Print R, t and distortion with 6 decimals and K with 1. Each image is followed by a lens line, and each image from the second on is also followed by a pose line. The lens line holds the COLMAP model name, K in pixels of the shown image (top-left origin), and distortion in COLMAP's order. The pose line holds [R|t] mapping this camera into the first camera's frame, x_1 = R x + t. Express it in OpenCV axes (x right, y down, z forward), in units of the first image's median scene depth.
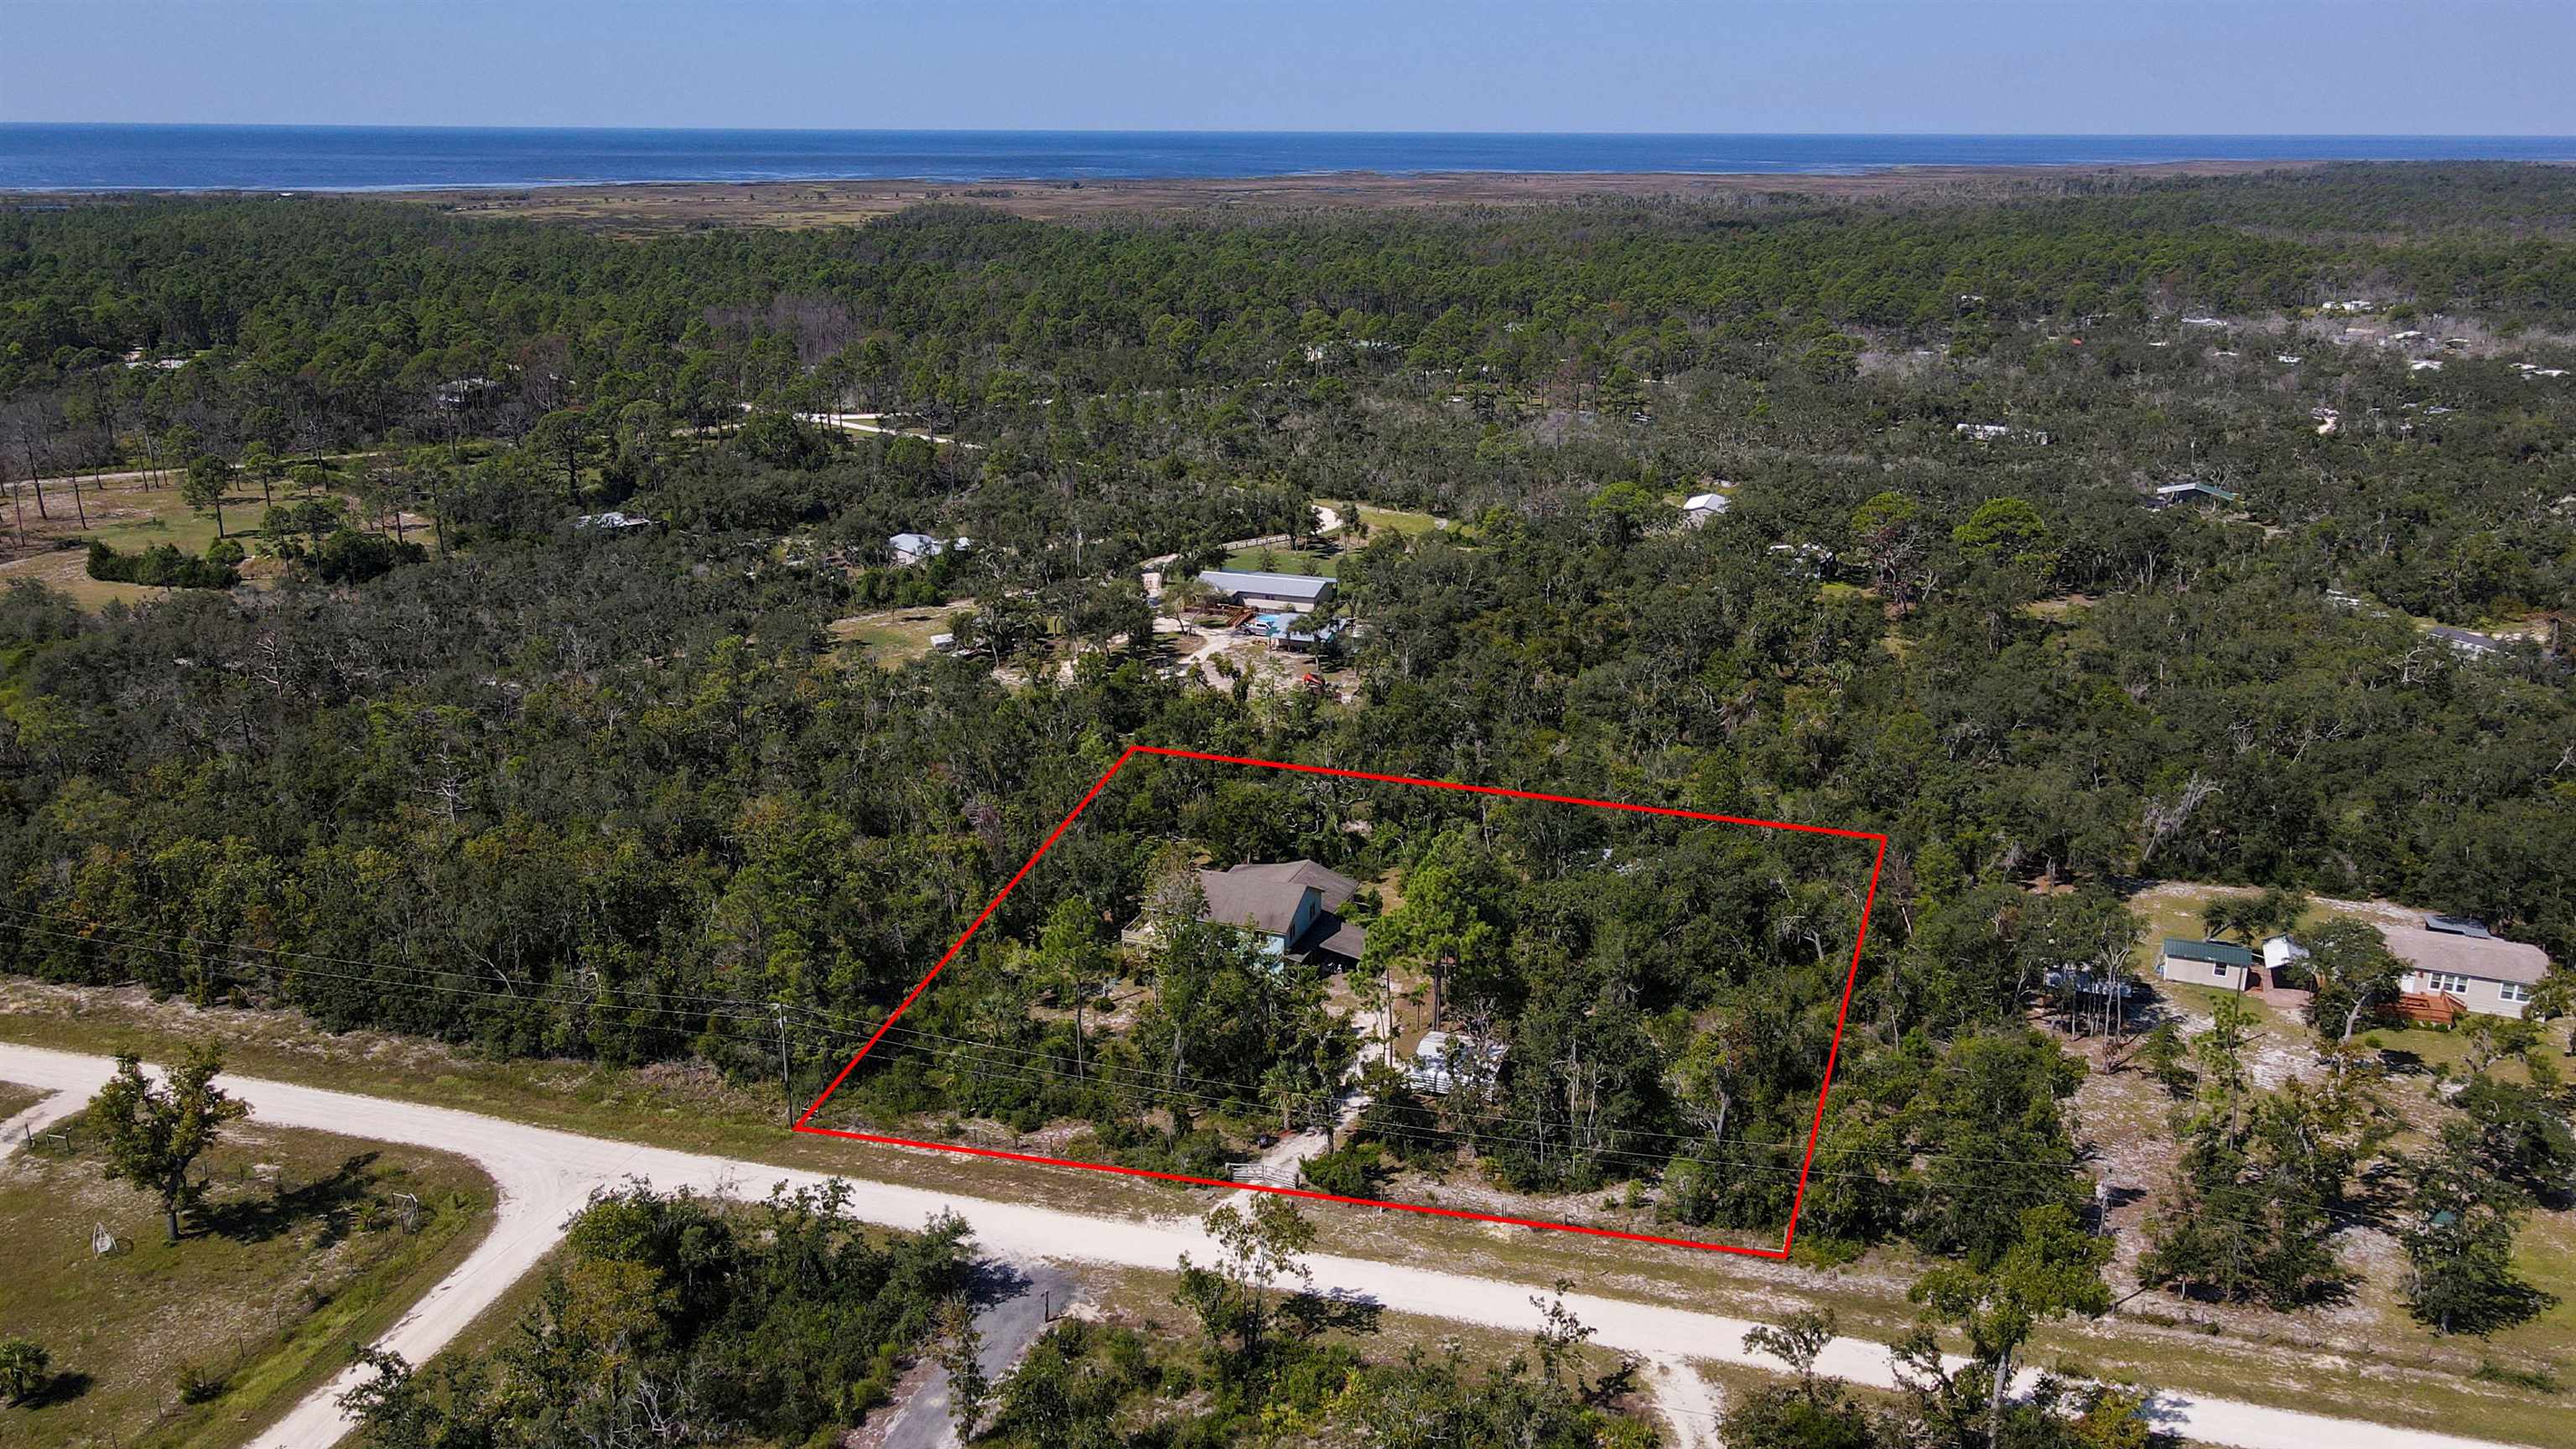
lens RADIAL K [[1891.7, 0, 1286.4], [0, 1891.7, 725.8], [0, 0, 1]] dist [0.000319, 0.000476]
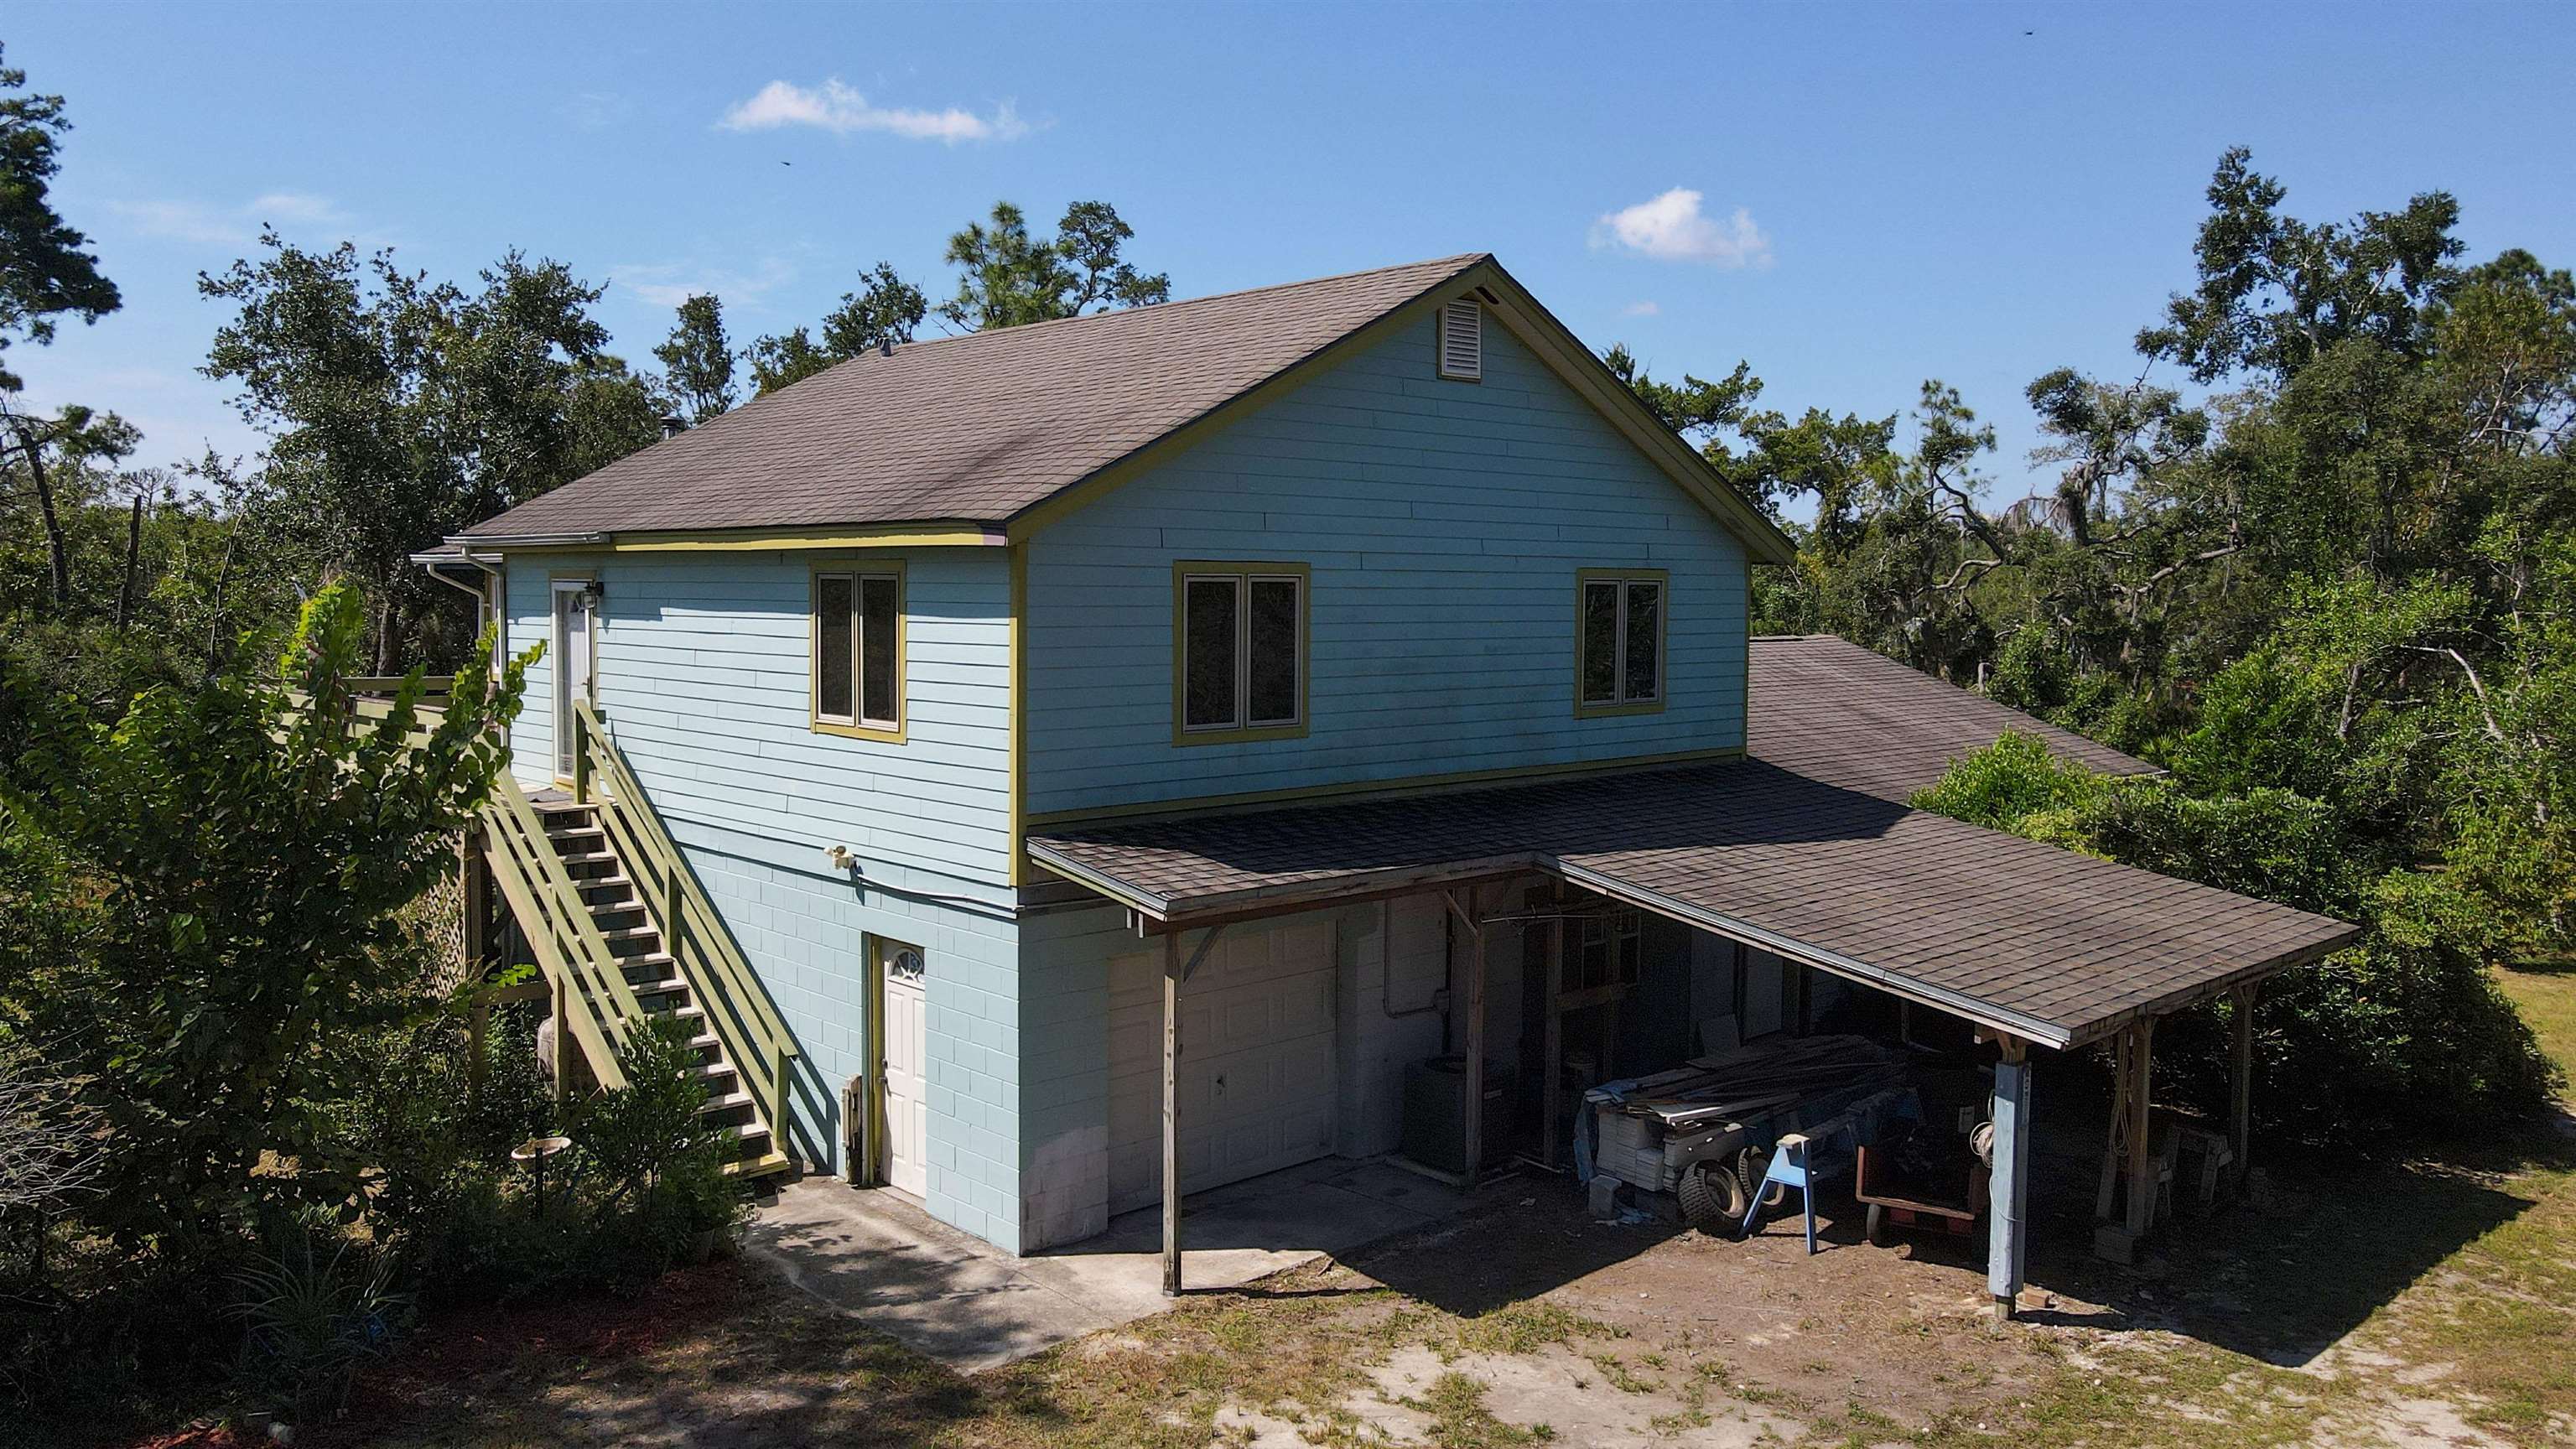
lens RADIAL K [[1891.7, 0, 1288.6], [0, 1891.7, 722.8], [0, 0, 1]] dist [0.000319, 0.000476]
pose [[0.900938, 0.032312, -0.432744, 0.040305], [-0.135926, 0.968054, -0.210705, 0.117240], [0.412111, 0.248653, 0.876548, 0.820741]]
